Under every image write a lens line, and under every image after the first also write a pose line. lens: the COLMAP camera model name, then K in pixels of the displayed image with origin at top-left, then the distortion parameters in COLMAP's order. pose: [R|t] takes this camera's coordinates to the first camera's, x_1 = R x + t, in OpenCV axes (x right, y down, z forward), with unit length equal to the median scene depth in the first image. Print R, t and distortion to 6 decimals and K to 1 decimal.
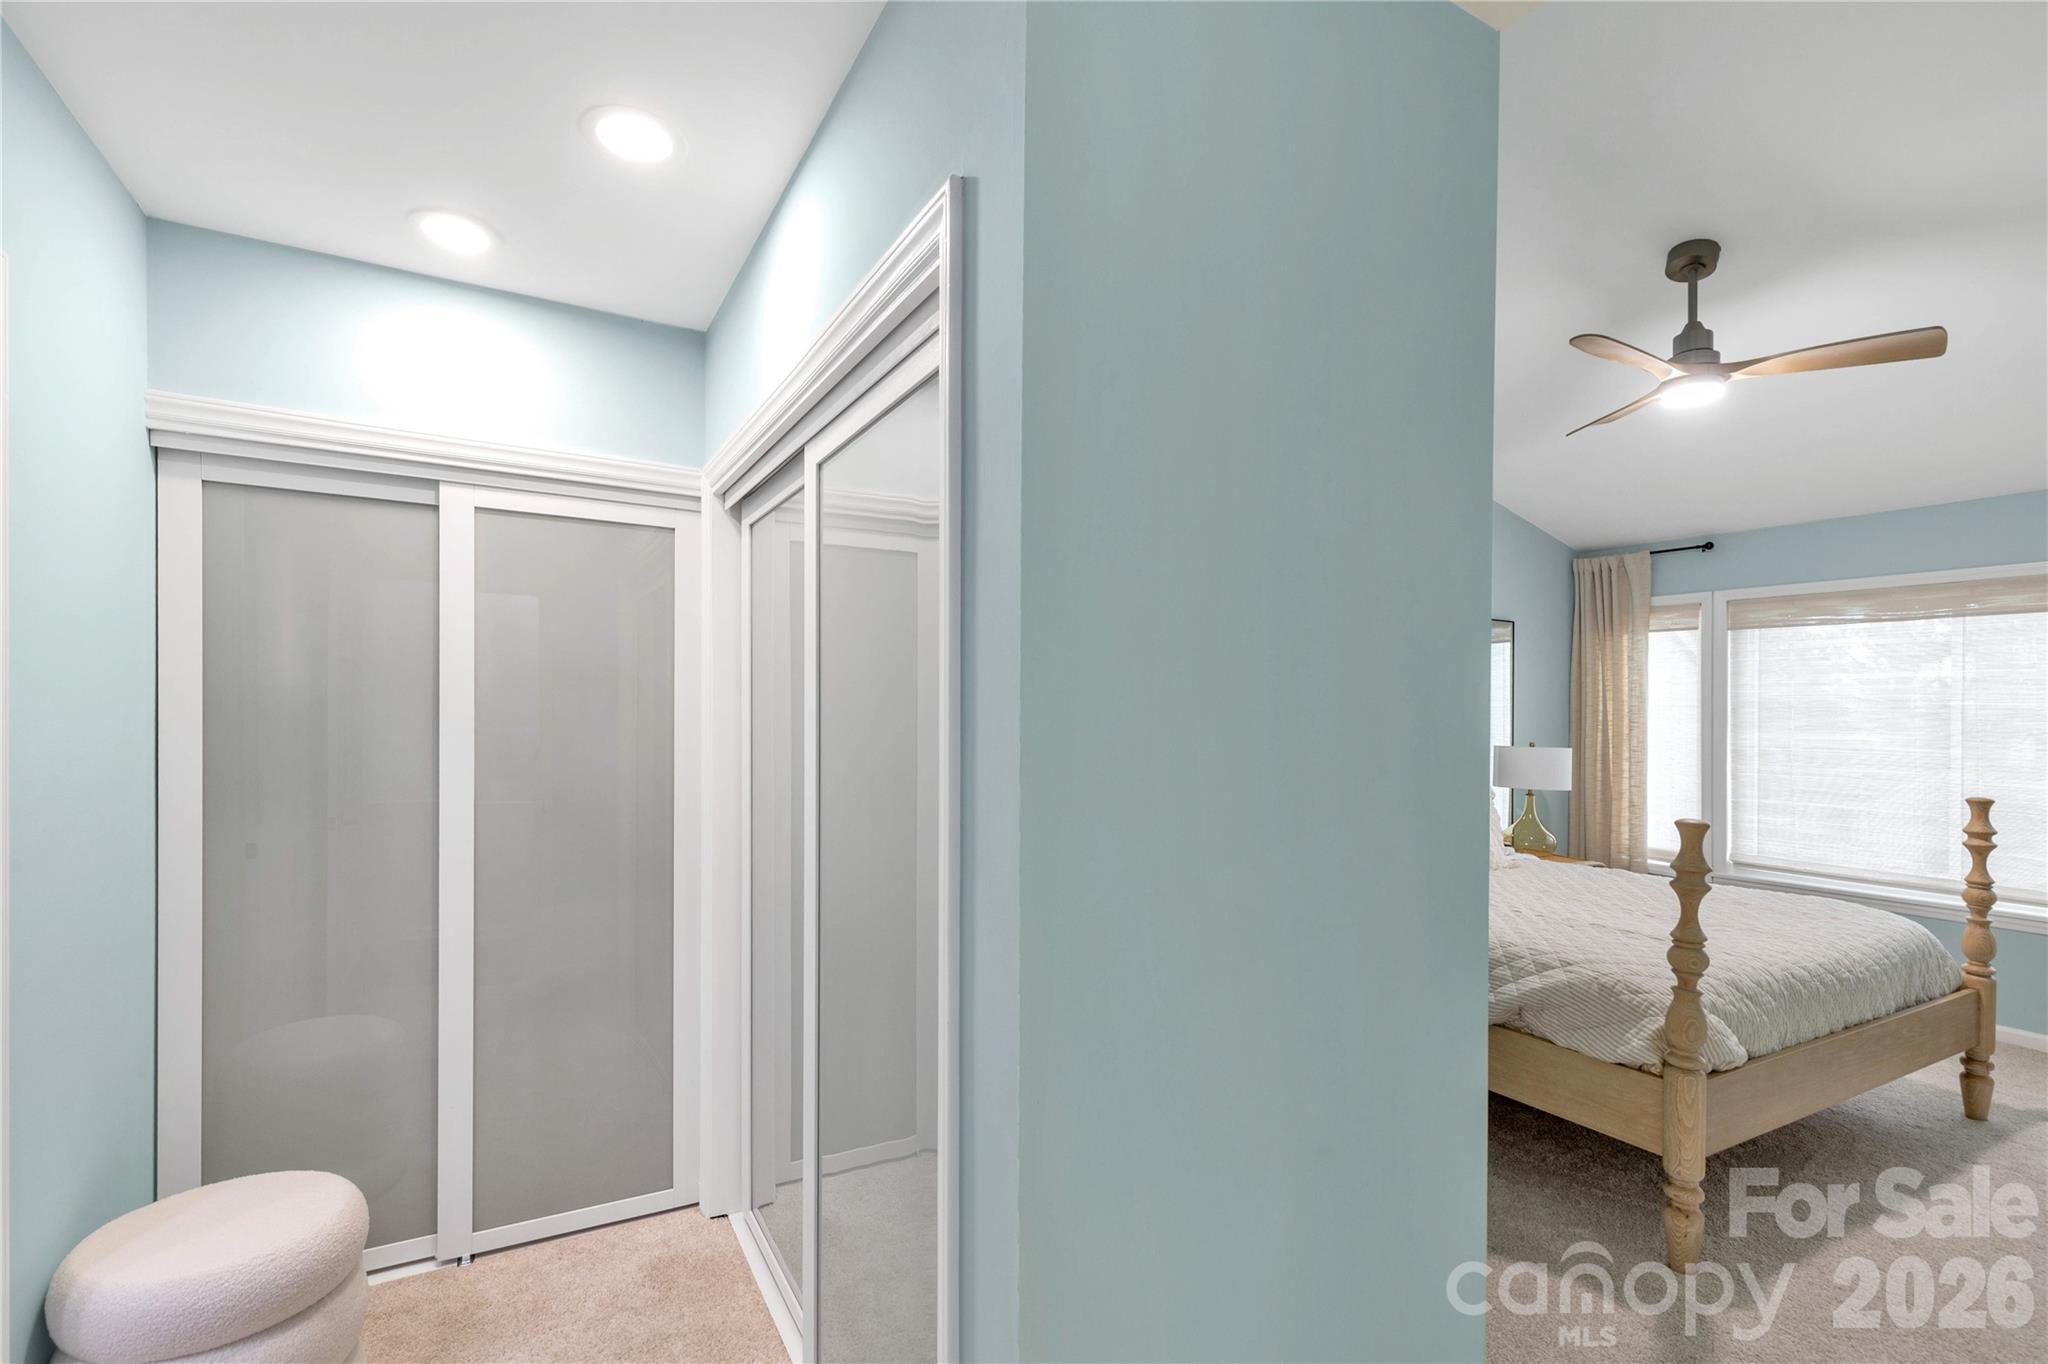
lens RADIAL K [[930.4, 0, 1021.5], [0, 930.4, 685.9], [0, 0, 1]] dist [0.002555, -0.000066]
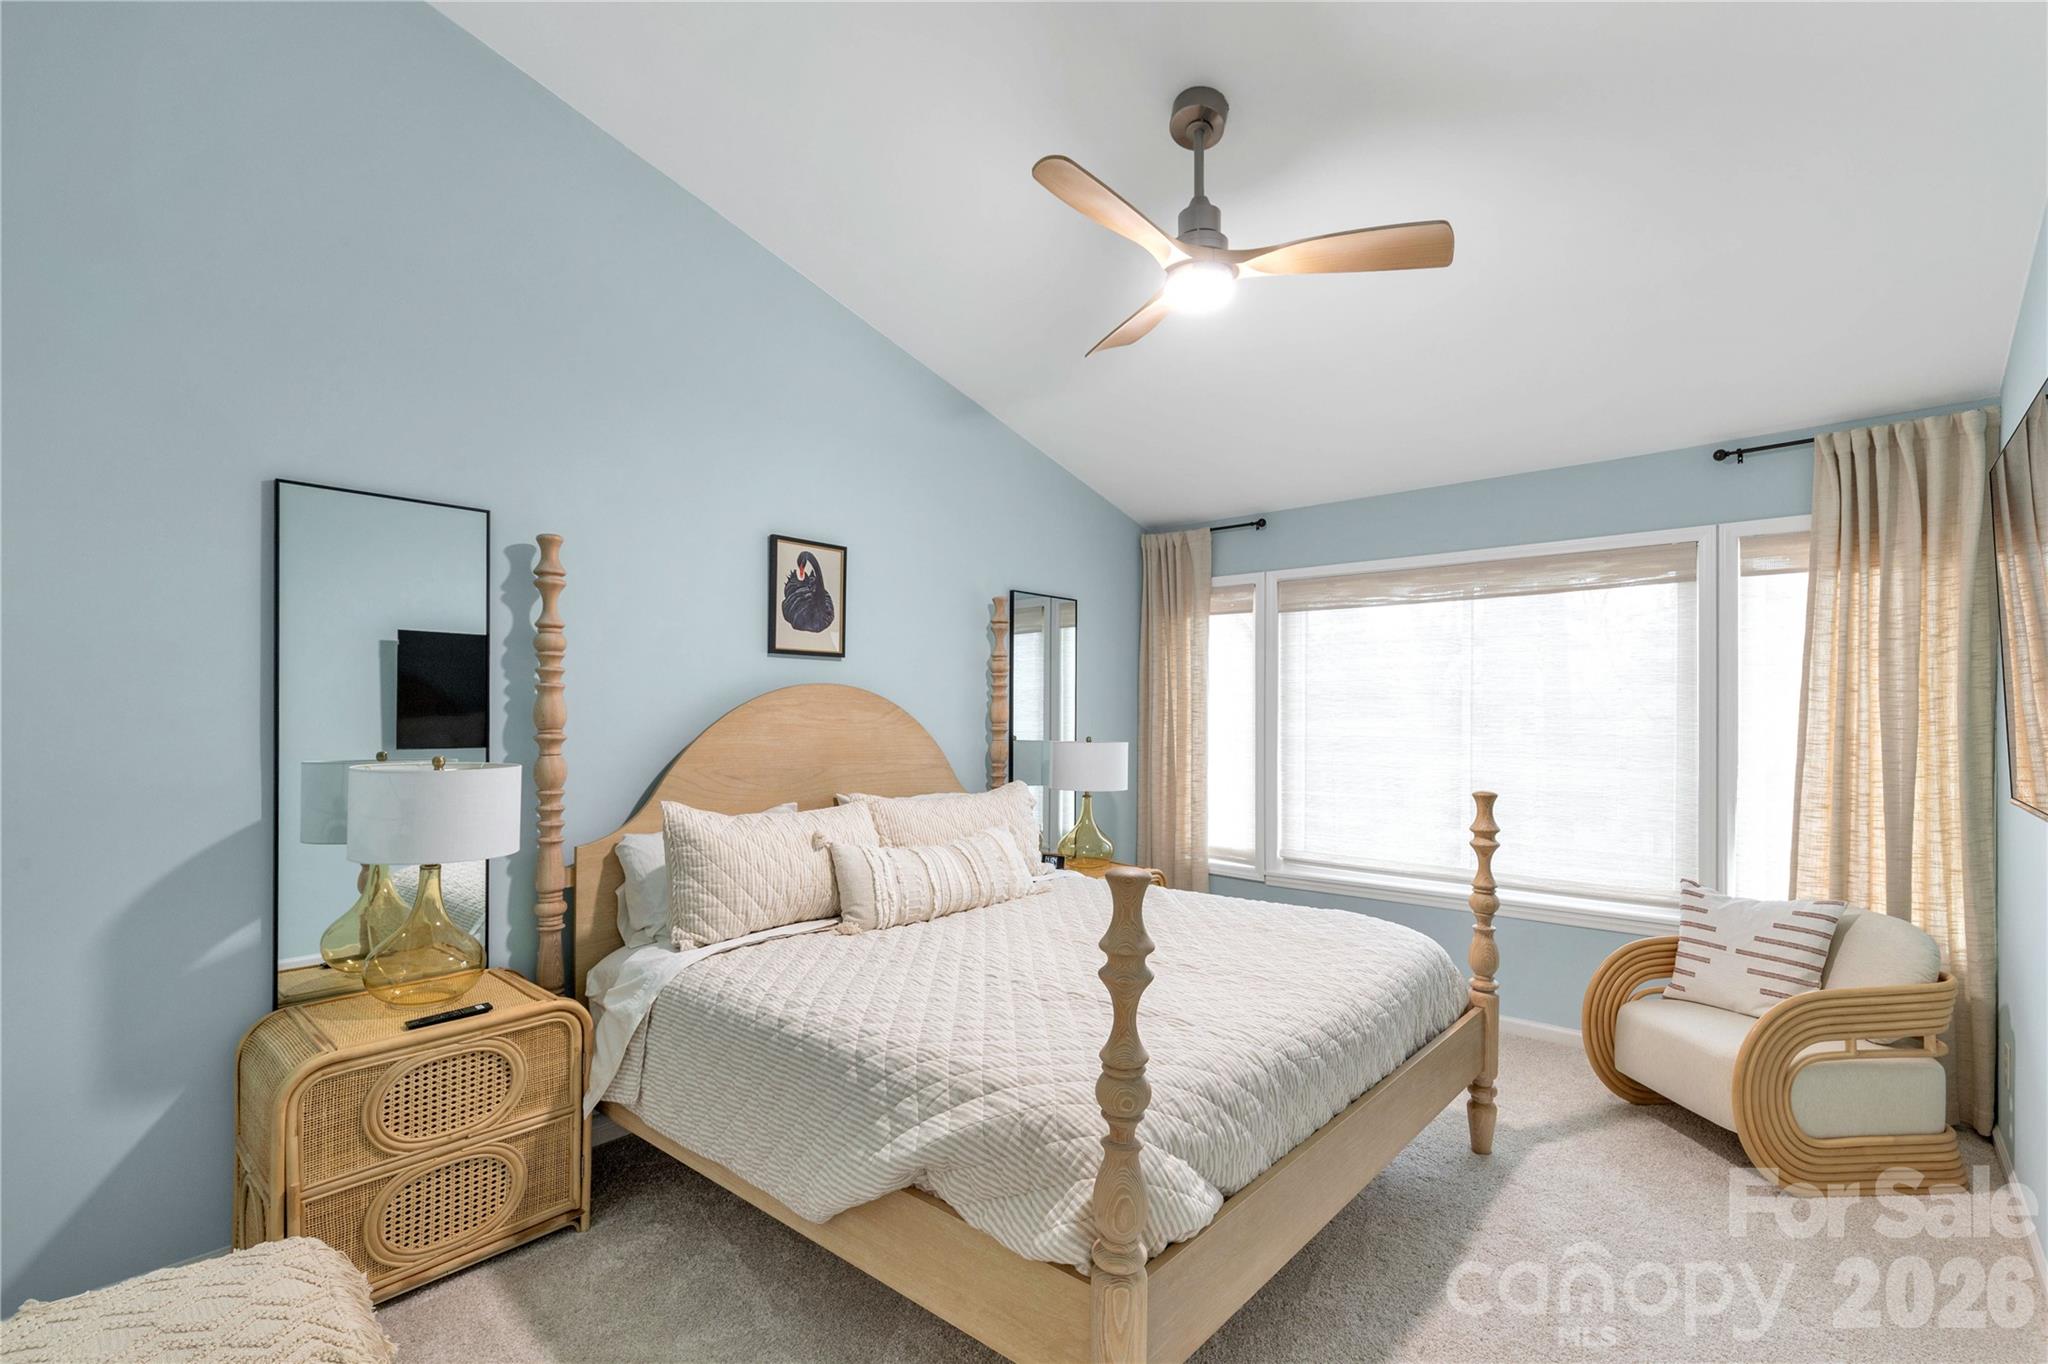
lens RADIAL K [[930.4, 0, 1027.8], [0, 930.4, 691.9], [0, 0, 1]] dist [0.002555, -0.000066]
pose [[0.941792, -0.008728, 0.336082, 0.320822], [0.005102, 0.999919, 0.011672, 0.012422], [-0.336156, -0.009278, 0.941761, 0.313011]]
